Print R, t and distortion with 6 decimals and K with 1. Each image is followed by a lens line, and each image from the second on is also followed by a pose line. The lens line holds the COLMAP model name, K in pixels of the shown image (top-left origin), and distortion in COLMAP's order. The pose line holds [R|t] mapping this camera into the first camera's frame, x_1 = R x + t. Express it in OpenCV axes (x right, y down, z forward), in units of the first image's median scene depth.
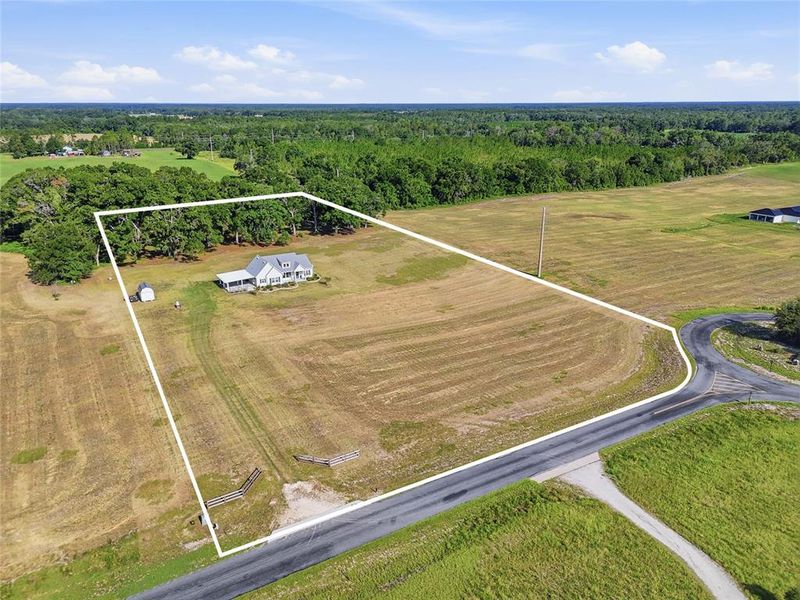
lens RADIAL K [[586.6, 0, 400.0], [0, 586.6, 300.0], [0, 0, 1]] dist [0.071465, -0.073627]
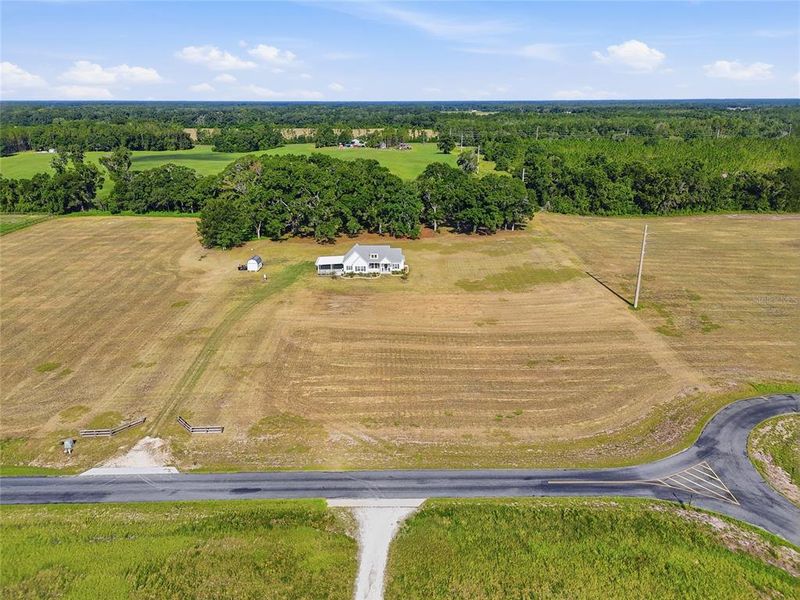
lens RADIAL K [[586.6, 0, 400.0], [0, 586.6, 300.0], [0, 0, 1]] dist [0.071465, -0.073627]
pose [[0.869474, 0.158658, -0.467807, 0.362594], [-0.156502, 0.986707, 0.043767, -0.036579], [0.468532, 0.035159, 0.882746, 0.107984]]
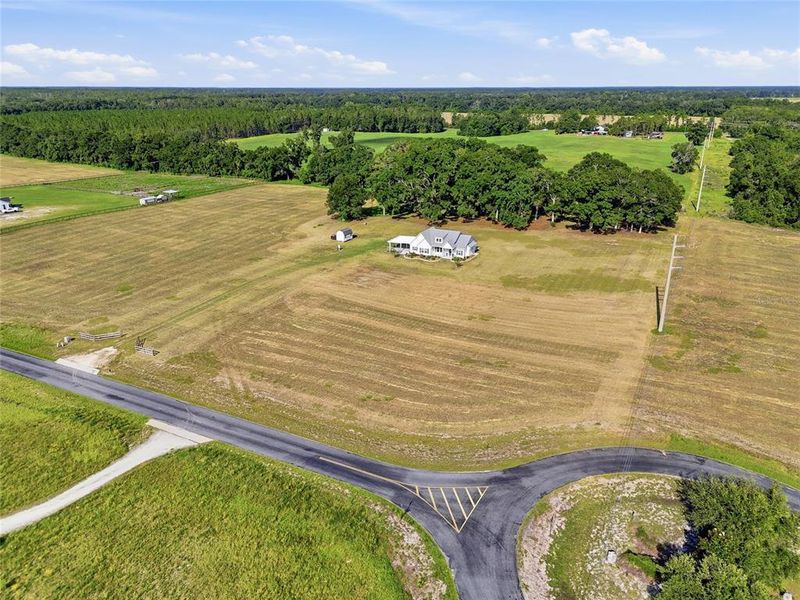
lens RADIAL K [[586.6, 0, 400.0], [0, 586.6, 300.0], [0, 0, 1]] dist [0.071465, -0.073627]
pose [[0.539919, 0.289343, -0.790423, 0.666825], [-0.268535, 0.949200, 0.164036, -0.116529], [0.797732, 0.123690, 0.590190, 0.347062]]
